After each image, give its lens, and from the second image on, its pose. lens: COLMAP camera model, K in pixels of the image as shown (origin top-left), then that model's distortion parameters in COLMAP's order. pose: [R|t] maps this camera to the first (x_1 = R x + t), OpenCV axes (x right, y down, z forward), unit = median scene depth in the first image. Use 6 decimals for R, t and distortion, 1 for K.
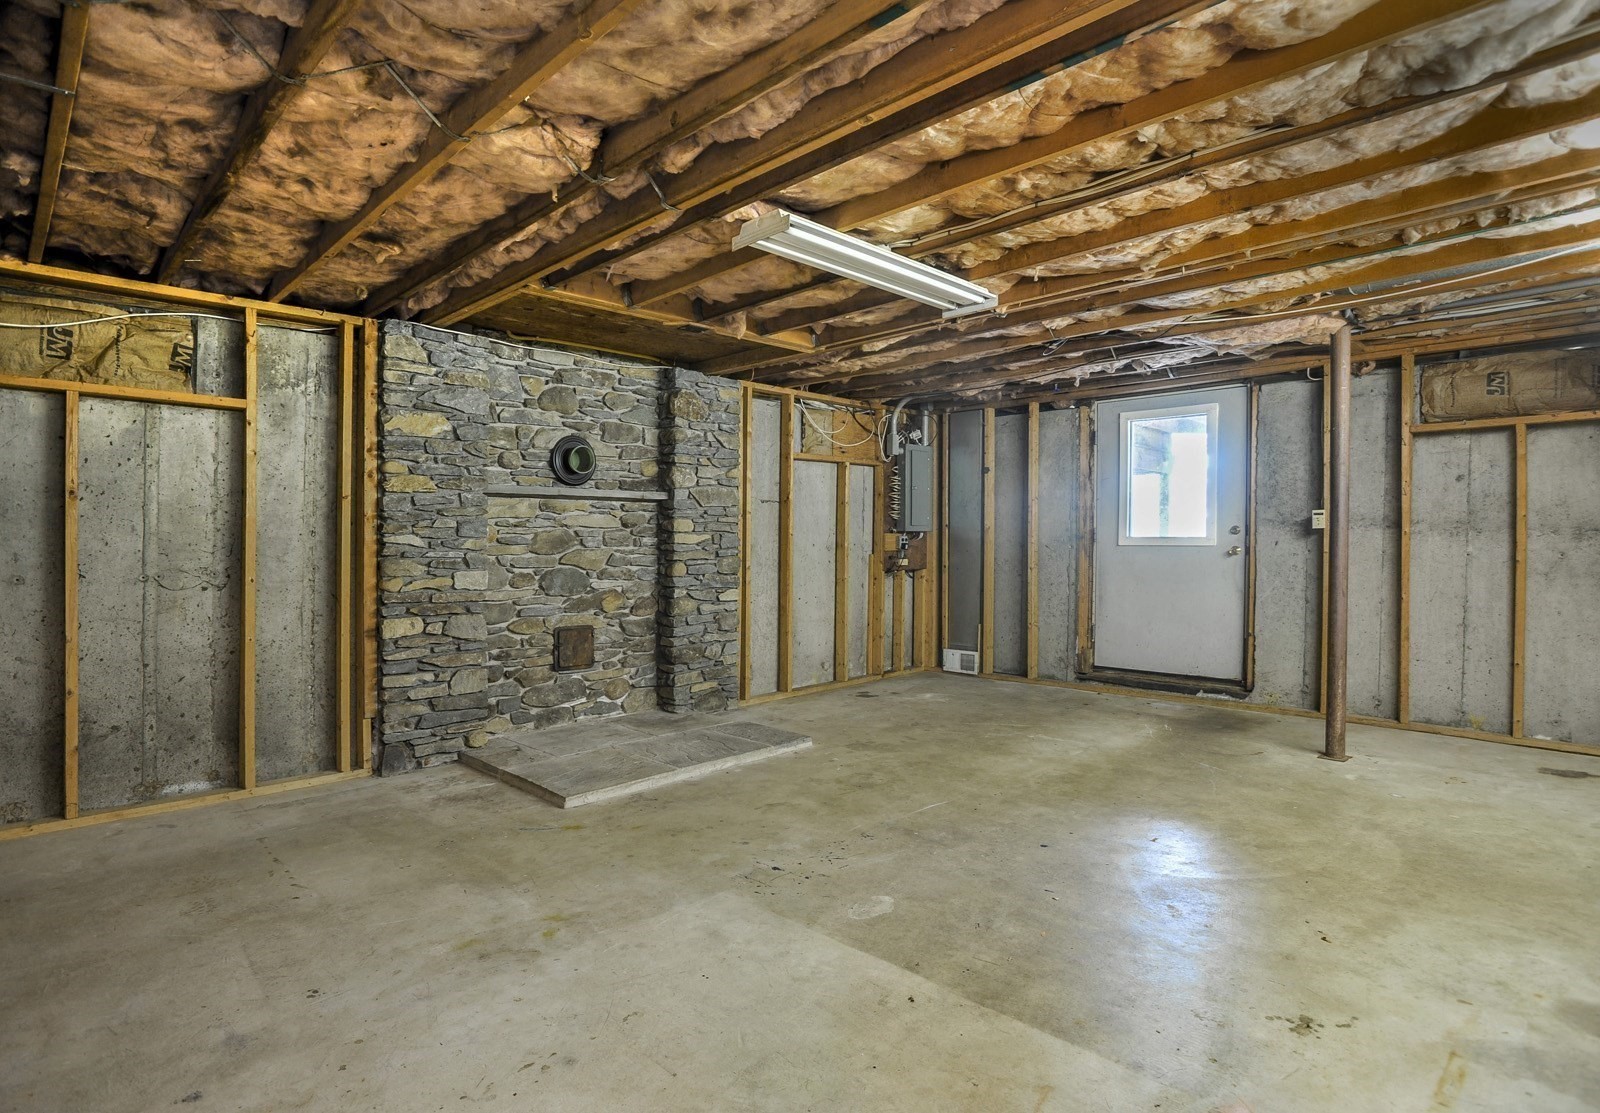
lens RADIAL K [[816.7, 0, 783.0], [0, 816.7, 555.6], [0, 0, 1]] dist [-0.062752, 0.025944]
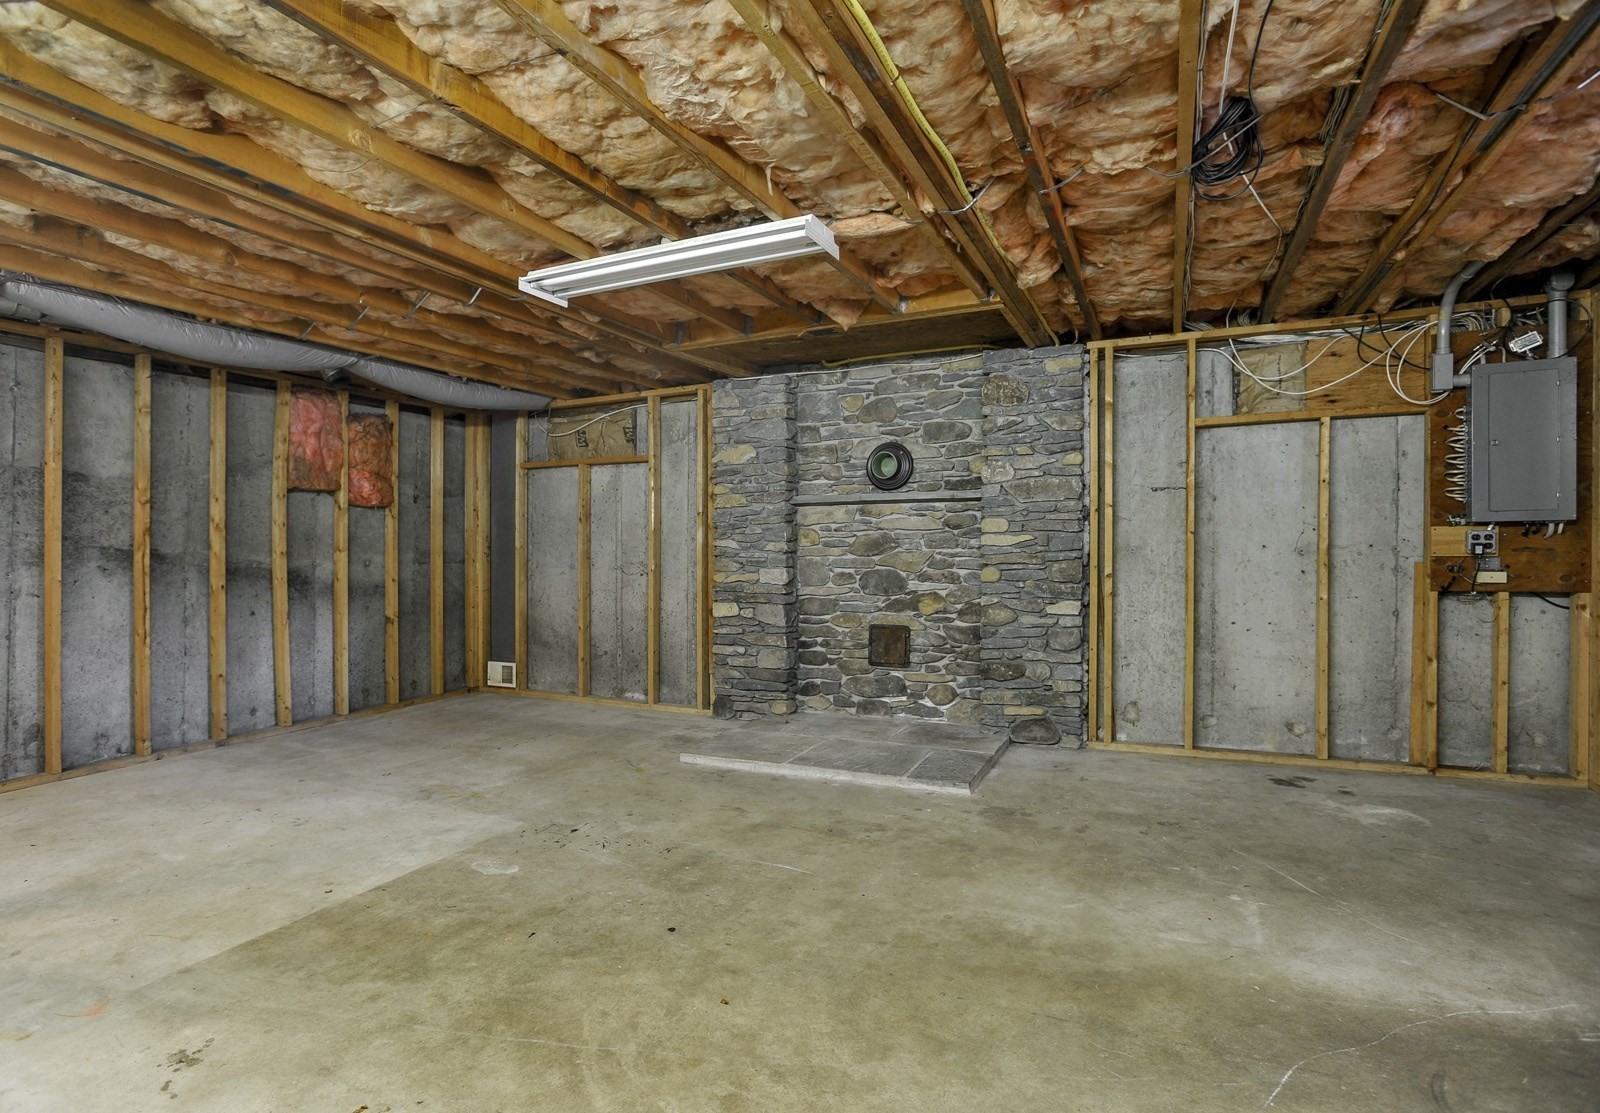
lens RADIAL K [[816.7, 0, 783.0], [0, 816.7, 555.6], [0, 0, 1]] dist [-0.062752, 0.025944]
pose [[0.354995, 0.009592, -0.934819, 0.690041], [-0.009592, 0.999932, 0.006617, -0.008132], [0.934819, 0.006618, 0.355063, 0.513259]]
